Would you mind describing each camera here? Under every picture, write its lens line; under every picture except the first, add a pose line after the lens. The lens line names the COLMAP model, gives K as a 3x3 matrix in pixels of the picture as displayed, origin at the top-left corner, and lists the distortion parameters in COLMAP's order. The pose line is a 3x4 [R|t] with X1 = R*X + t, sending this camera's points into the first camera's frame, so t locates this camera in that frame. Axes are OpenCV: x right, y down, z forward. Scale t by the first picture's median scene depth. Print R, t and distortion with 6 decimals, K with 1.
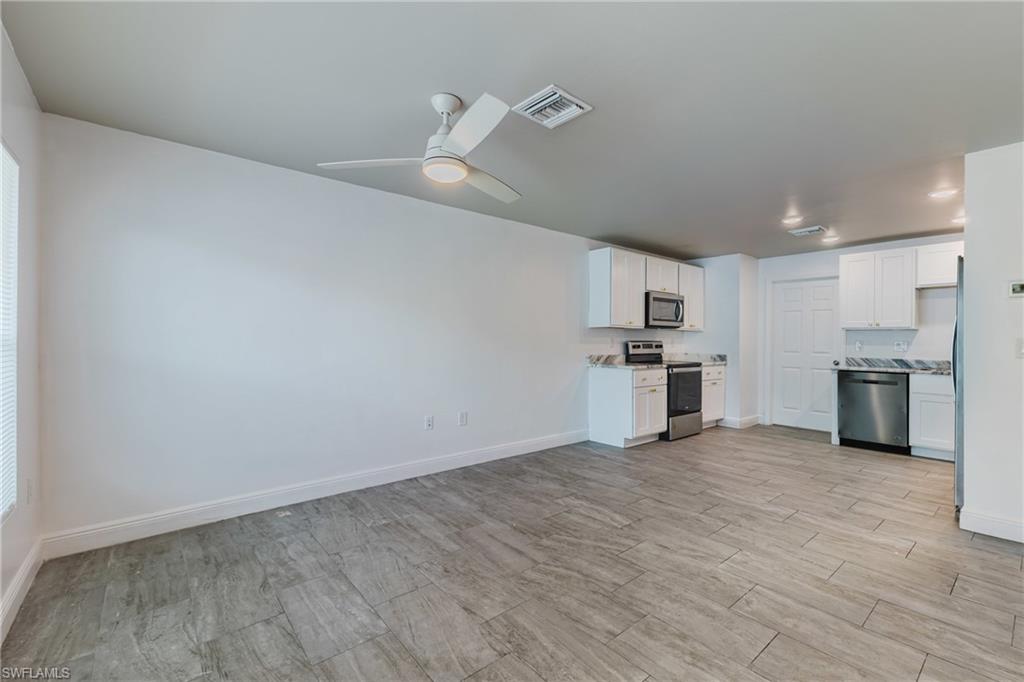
lens RADIAL K [[439.3, 0, 514.3], [0, 439.3, 337.8], [0, 0, 1]] dist [0.011917, -0.000384]
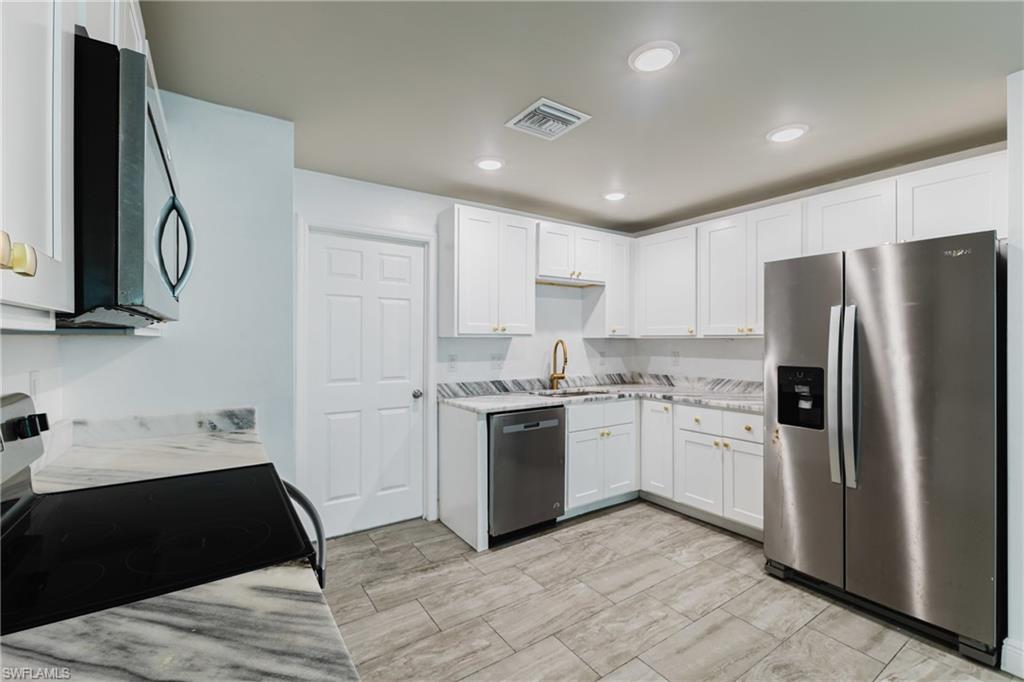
lens RADIAL K [[439.3, 0, 514.3], [0, 439.3, 337.8], [0, 0, 1]] dist [0.011917, -0.000384]
pose [[0.098185, -0.003594, 0.995162, 0.265239], [-0.004370, 0.999982, 0.004042, -0.027774], [-0.995159, -0.004746, 0.098168, 1.222788]]
